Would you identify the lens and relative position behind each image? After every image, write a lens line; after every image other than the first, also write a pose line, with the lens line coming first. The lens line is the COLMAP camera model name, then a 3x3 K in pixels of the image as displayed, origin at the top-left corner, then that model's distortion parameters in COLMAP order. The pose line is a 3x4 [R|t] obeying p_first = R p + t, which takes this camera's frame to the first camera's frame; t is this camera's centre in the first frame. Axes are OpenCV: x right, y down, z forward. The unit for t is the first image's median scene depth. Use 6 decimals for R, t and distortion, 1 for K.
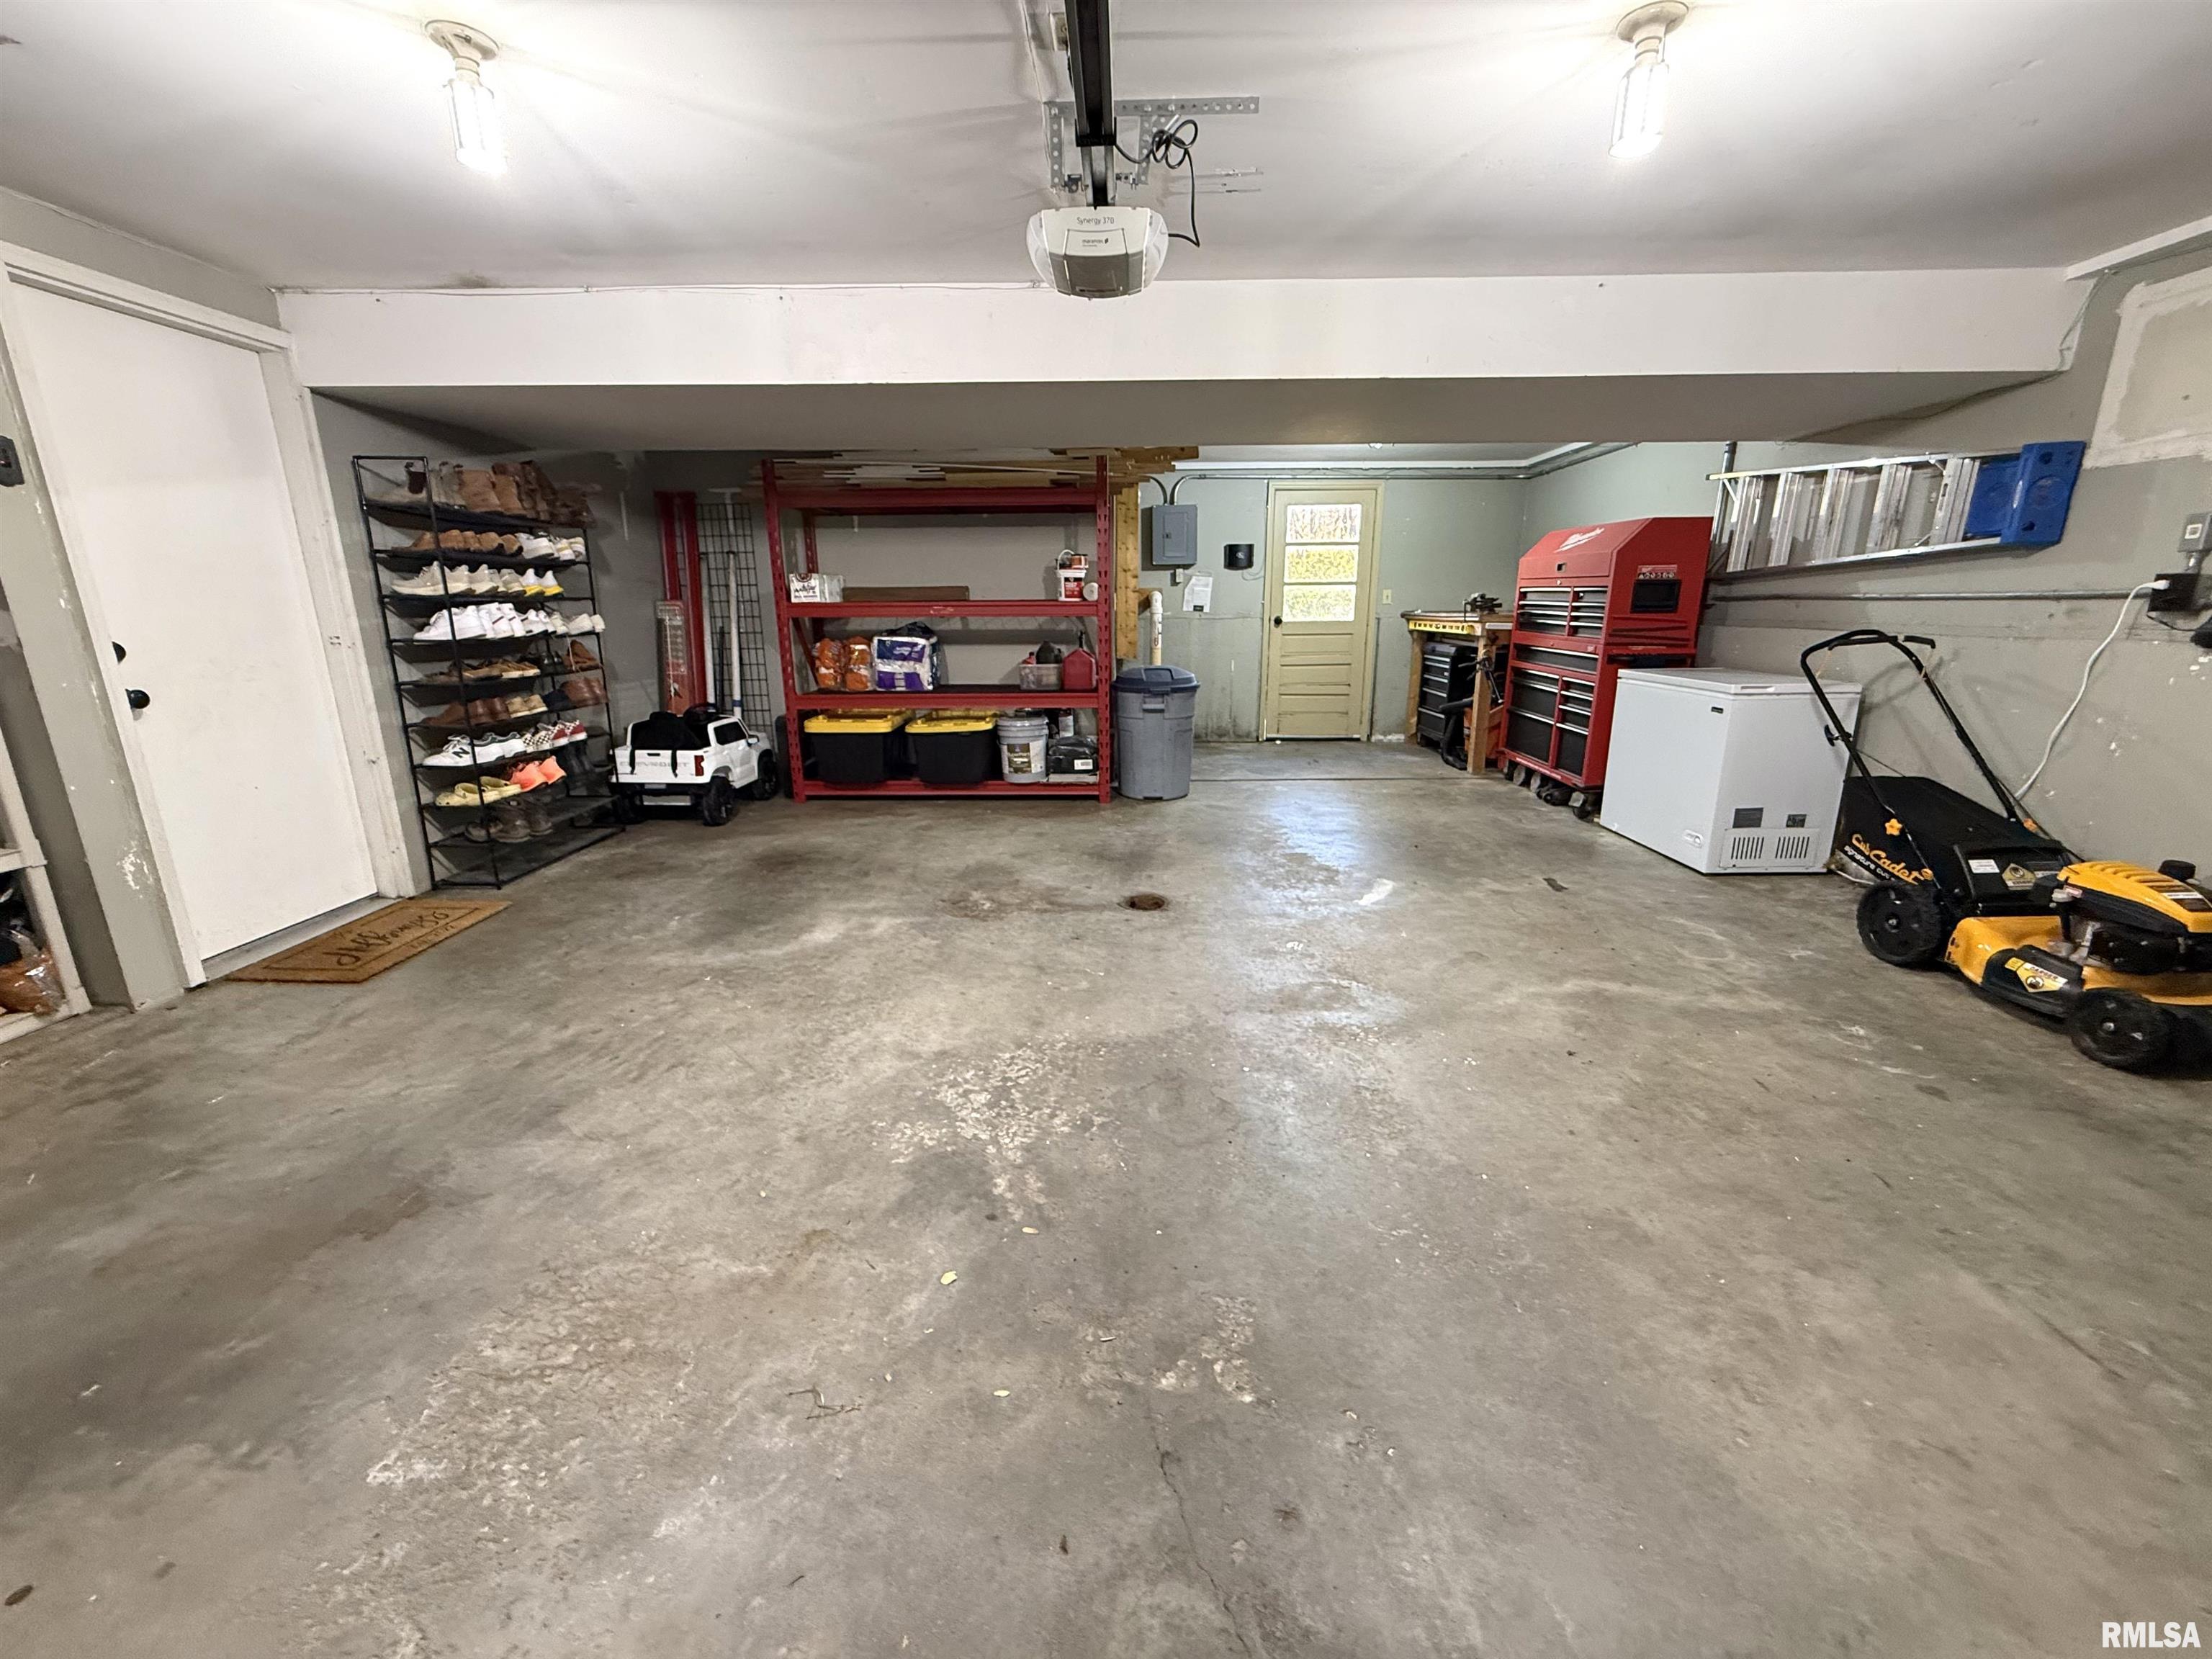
lens RADIAL K [[882.2, 0, 1104.9], [0, 882.2, 828.8], [0, 0, 1]] dist [-0.000979, 0.000196]
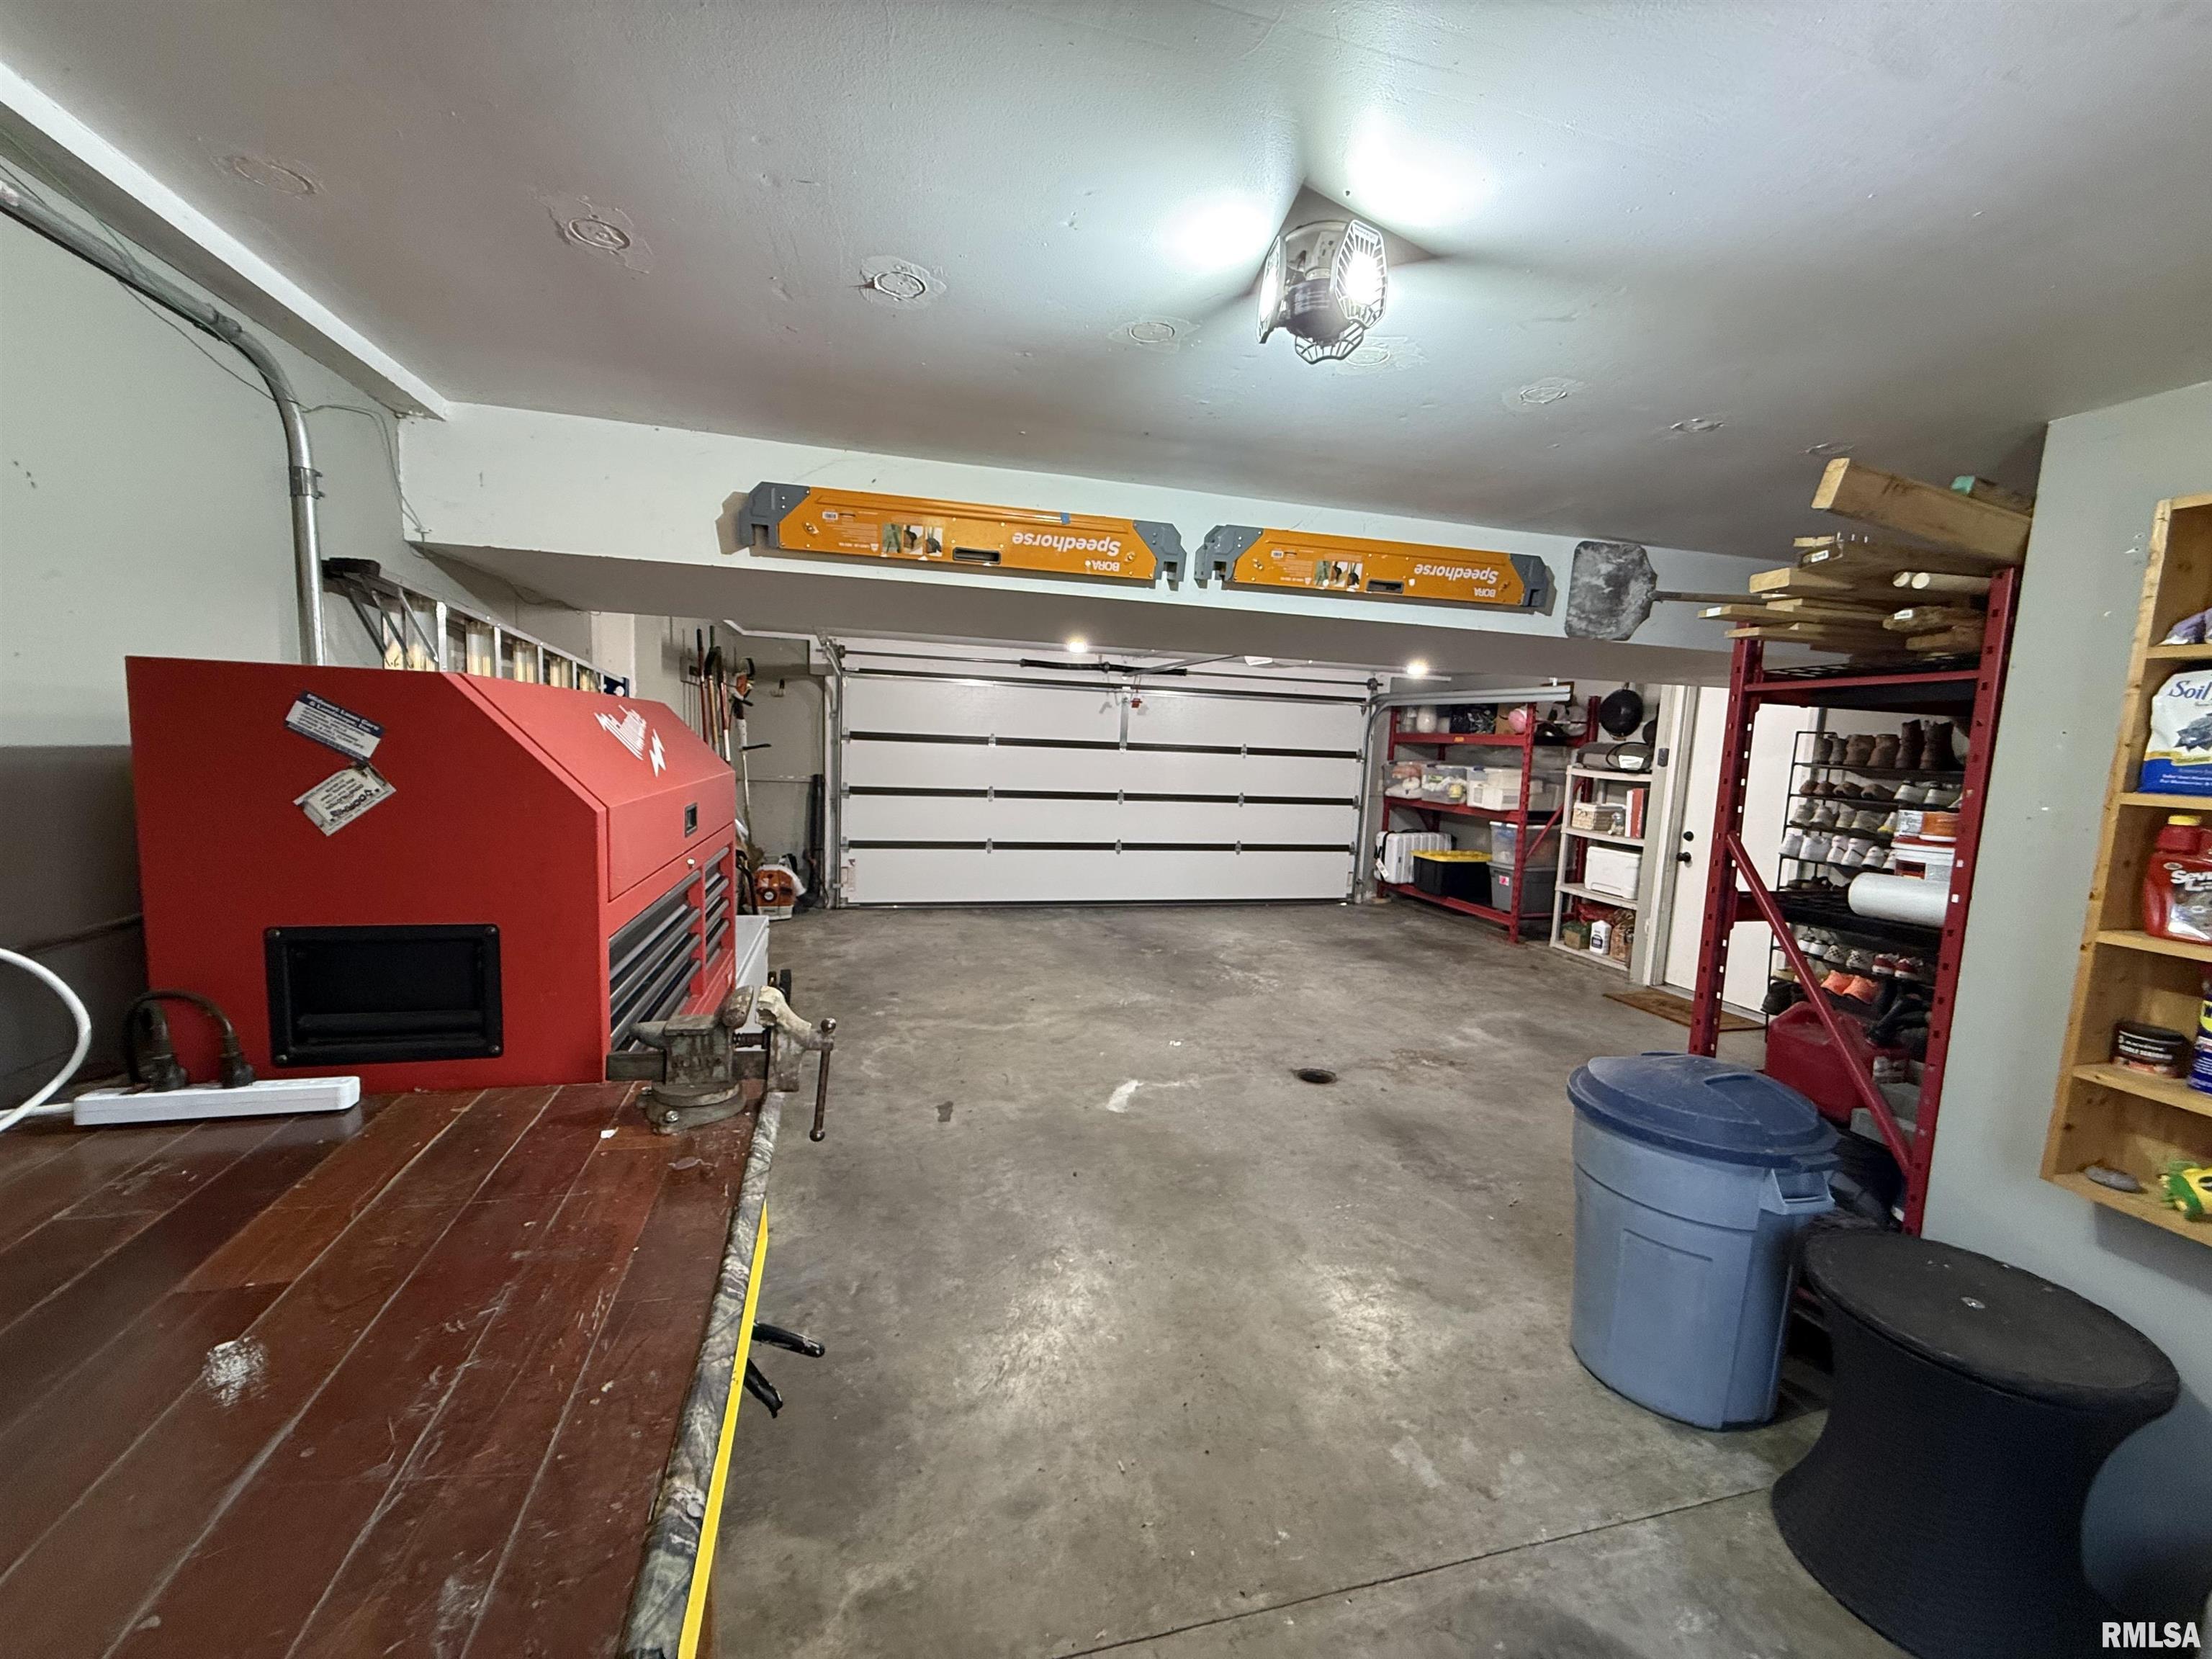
lens RADIAL K [[882.2, 0, 1105.8], [0, 882.2, 826.5], [0, 0, 1]] dist [-0.000979, 0.000196]
pose [[-0.957657, -0.004897, -0.287871, 0.812891], [-0.106825, 0.934530, 0.339475, -0.739476], [0.267362, 0.355852, -0.895482, 2.343752]]
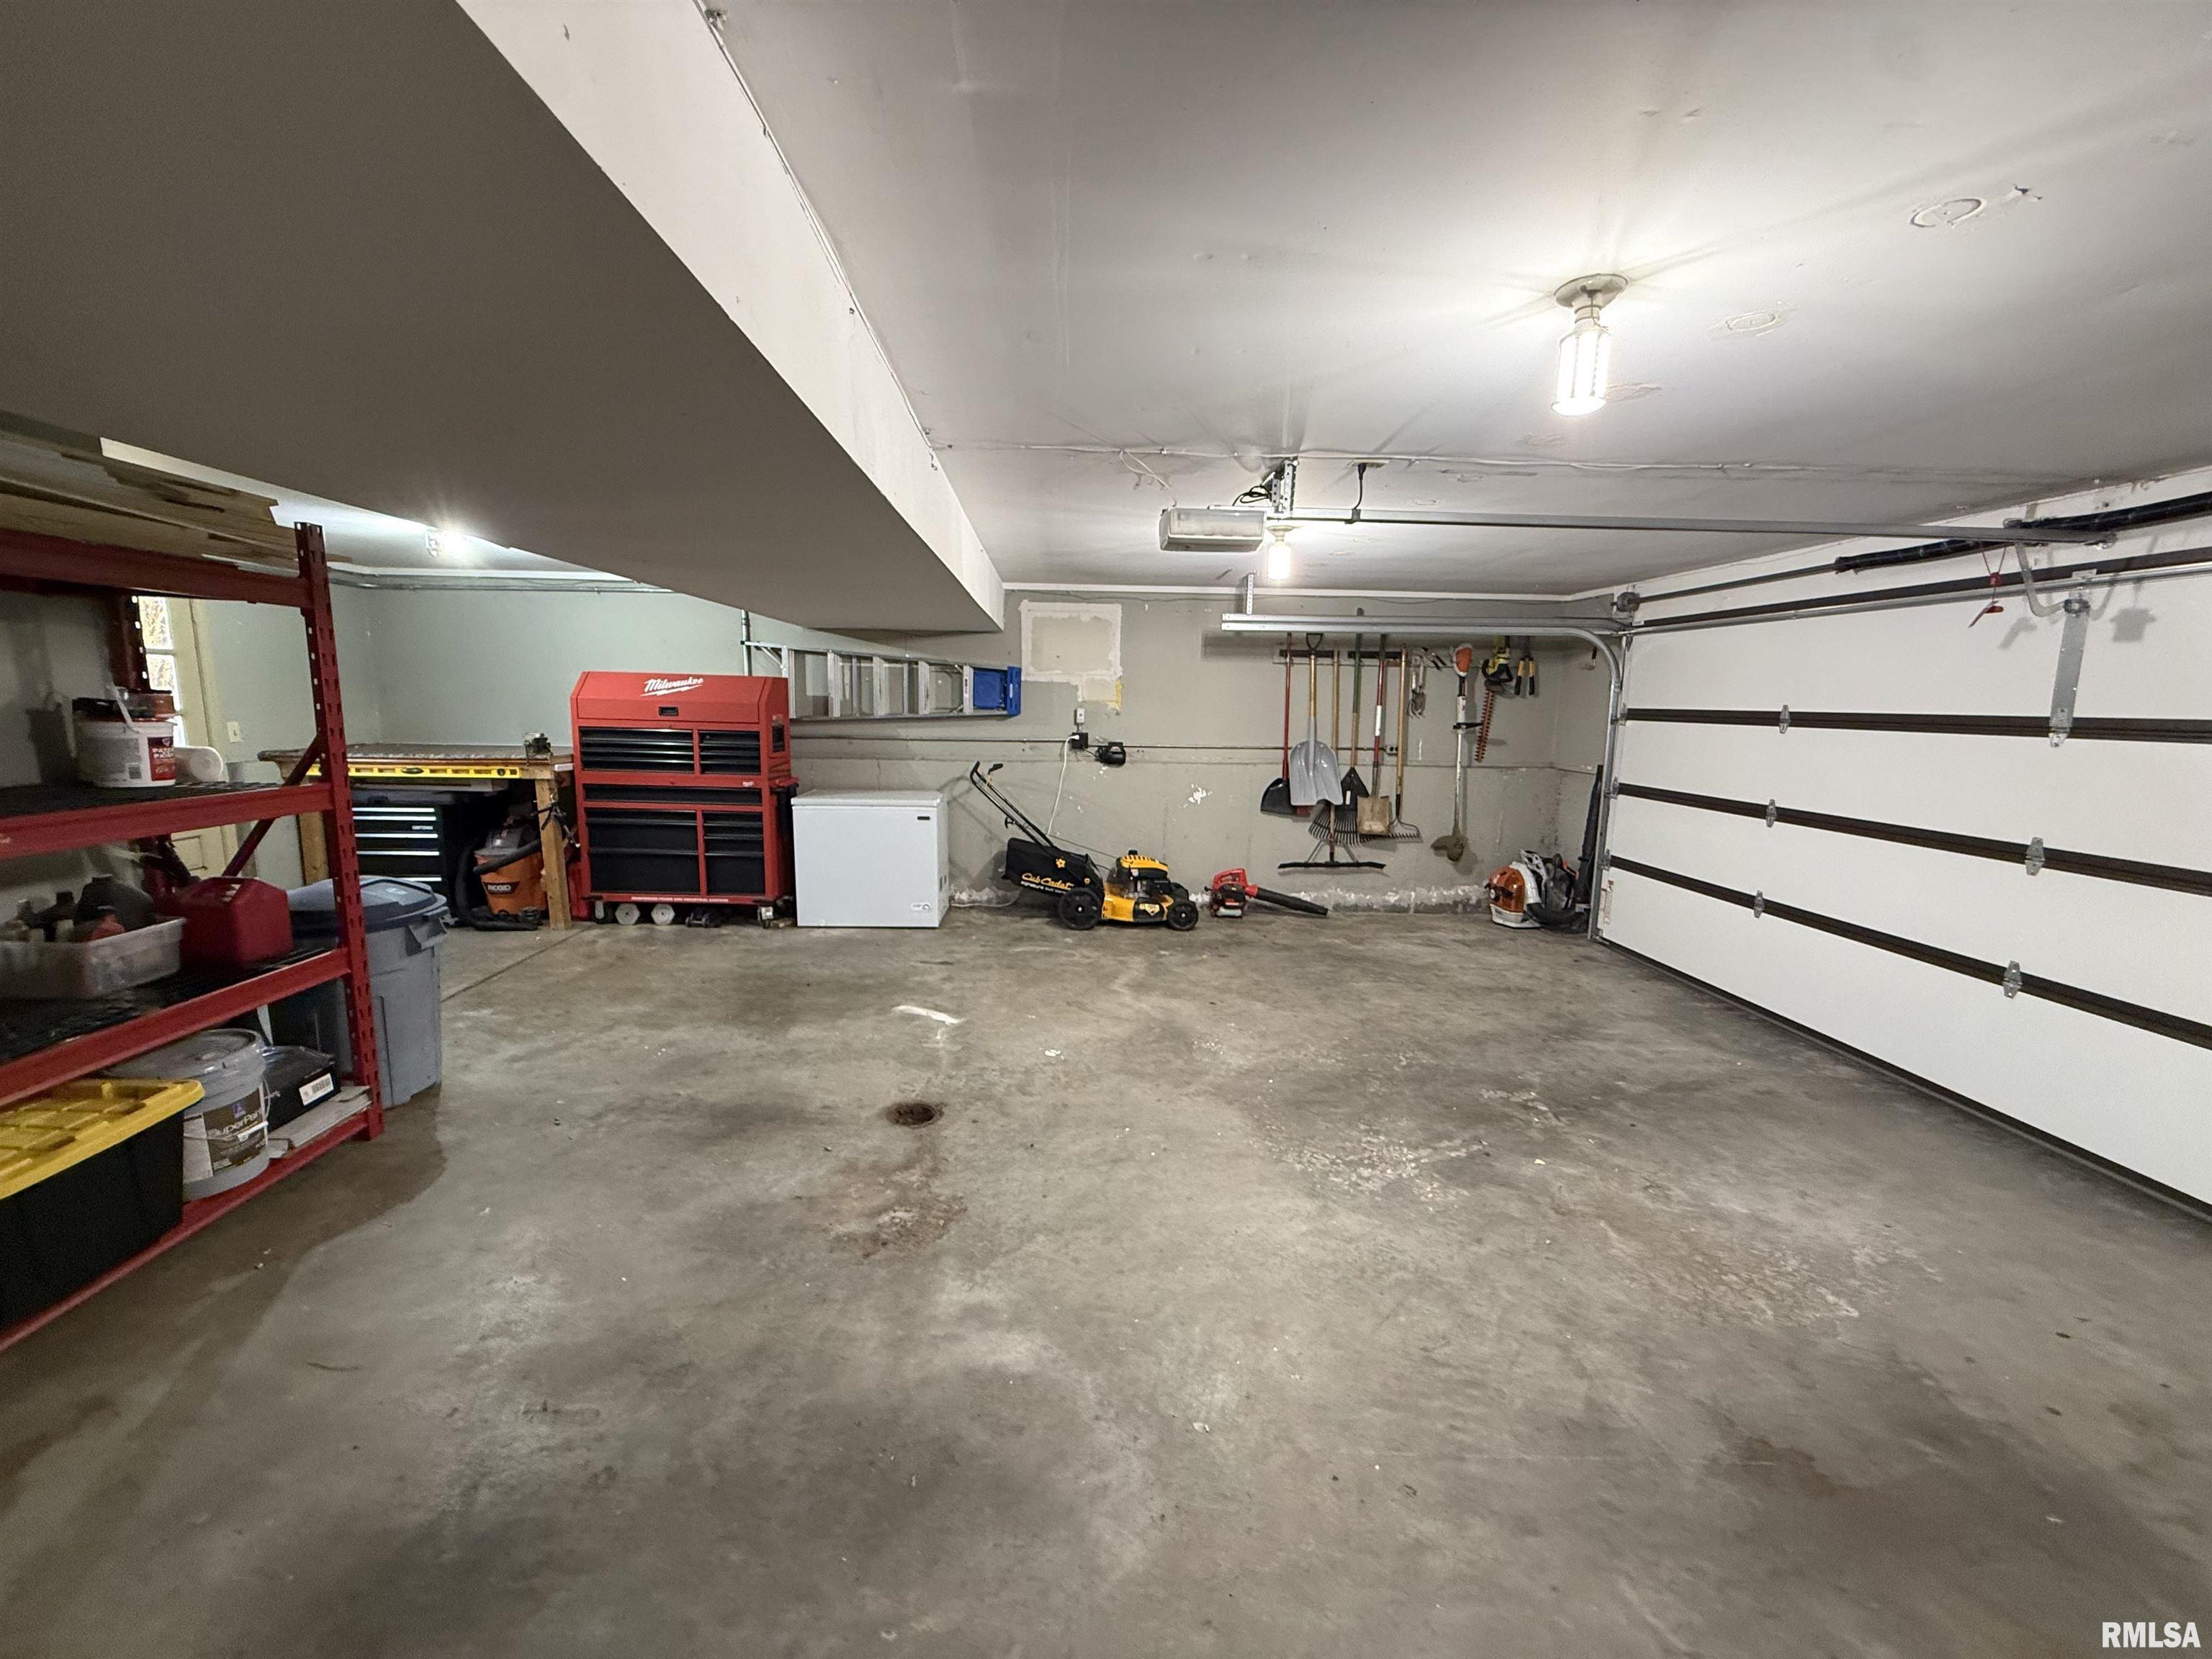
lens RADIAL K [[882.2, 0, 1098.7], [0, 882.2, 829.5], [0, 0, 1]] dist [-0.000979, 0.000196]
pose [[-0.067342, -0.143489, 0.987358, -1.014011], [0.230579, 0.960577, 0.155323, -0.361293], [-0.970721, 0.238123, -0.031602, 0.997331]]
